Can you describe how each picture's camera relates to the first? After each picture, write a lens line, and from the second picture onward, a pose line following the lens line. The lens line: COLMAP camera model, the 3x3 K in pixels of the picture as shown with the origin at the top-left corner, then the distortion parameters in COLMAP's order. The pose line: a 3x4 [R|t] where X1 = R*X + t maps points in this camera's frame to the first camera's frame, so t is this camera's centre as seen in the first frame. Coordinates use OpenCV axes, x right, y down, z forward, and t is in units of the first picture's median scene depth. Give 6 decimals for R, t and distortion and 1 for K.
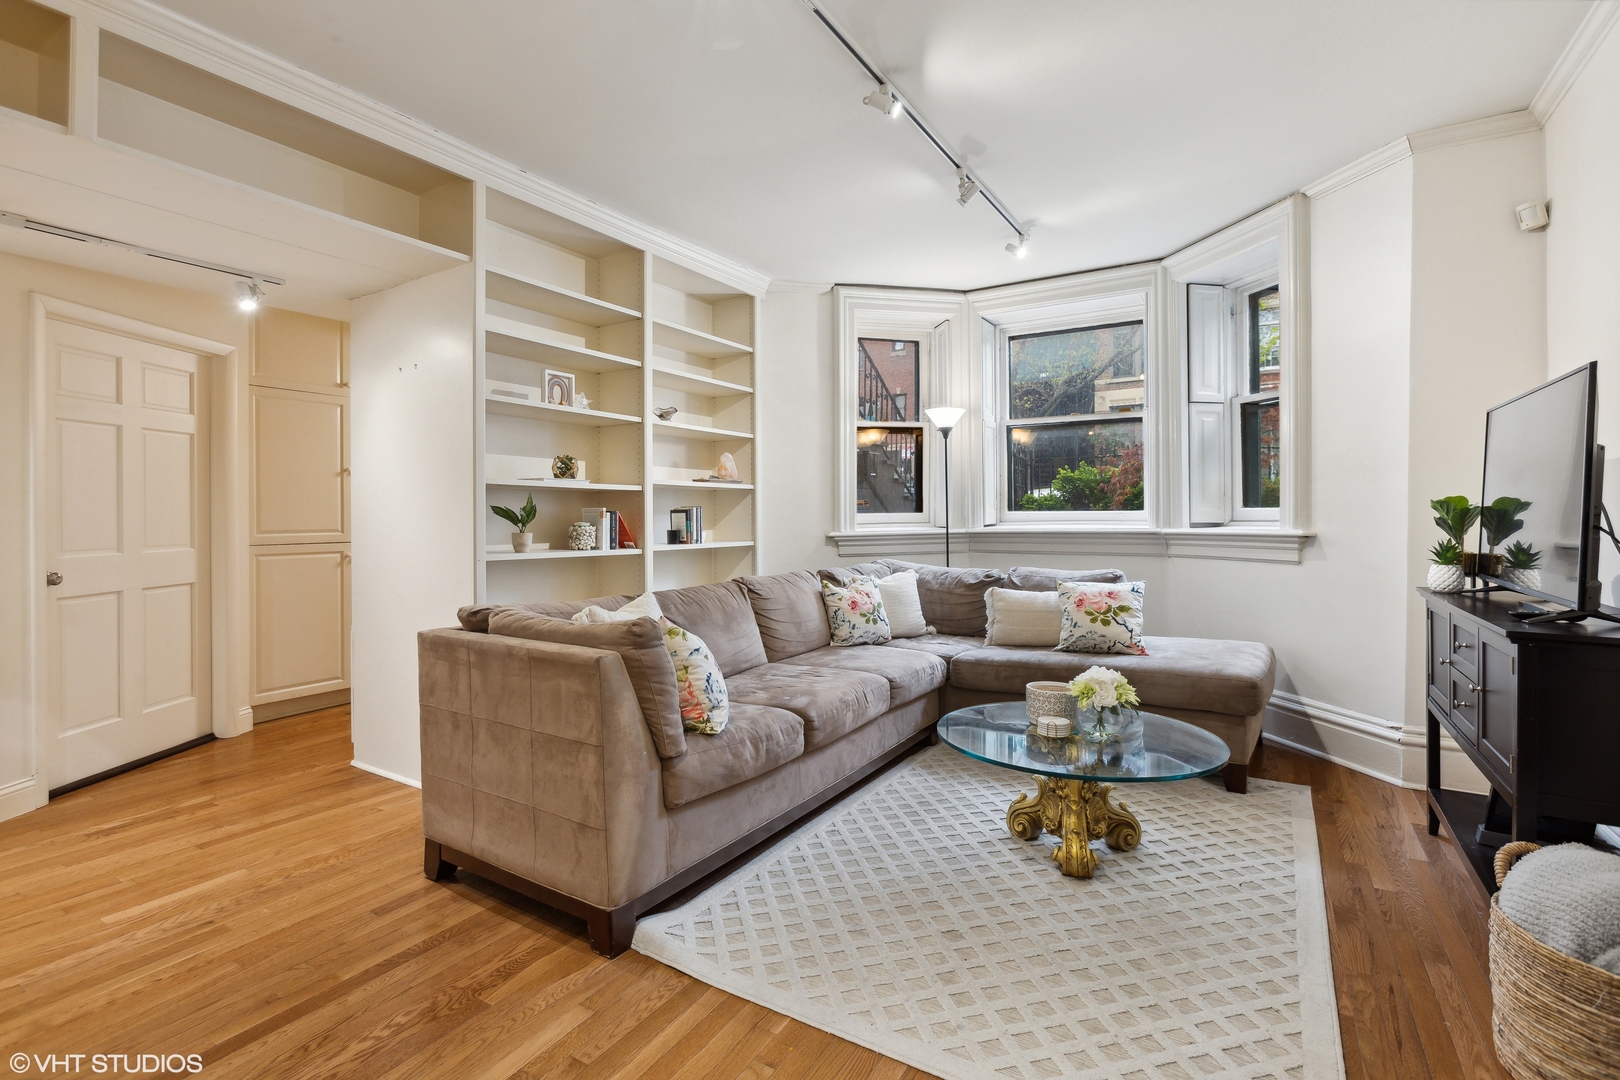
lens RADIAL K [[762.7, 0, 787.4], [0, 762.7, 515.5], [0, 0, 1]] dist [-0.008874, 0.000708]
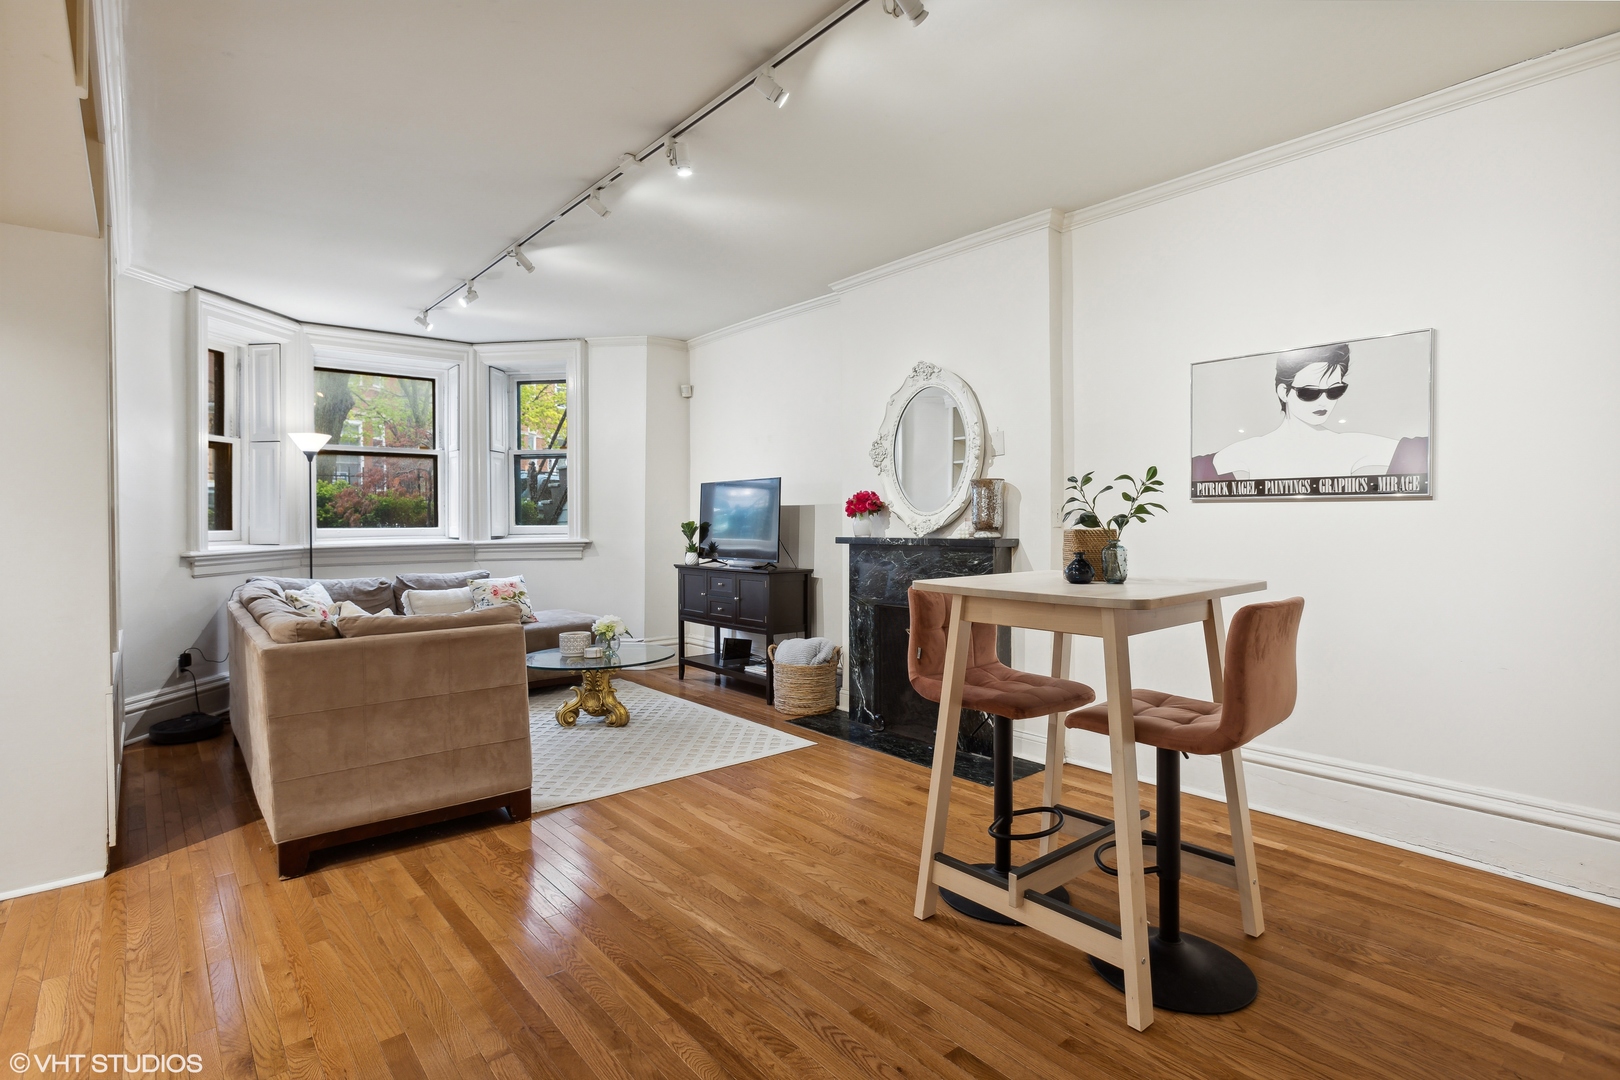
lens RADIAL K [[802.7, 0, 808.5], [0, 802.7, 532.0], [0, 0, 1]] dist [-0.001829, -0.000256]
pose [[0.305184, -0.008648, 0.952254, -0.785726], [0.004684, 0.999960, 0.007580, -0.007377], [-0.952282, 0.002147, 0.305212, -0.021988]]
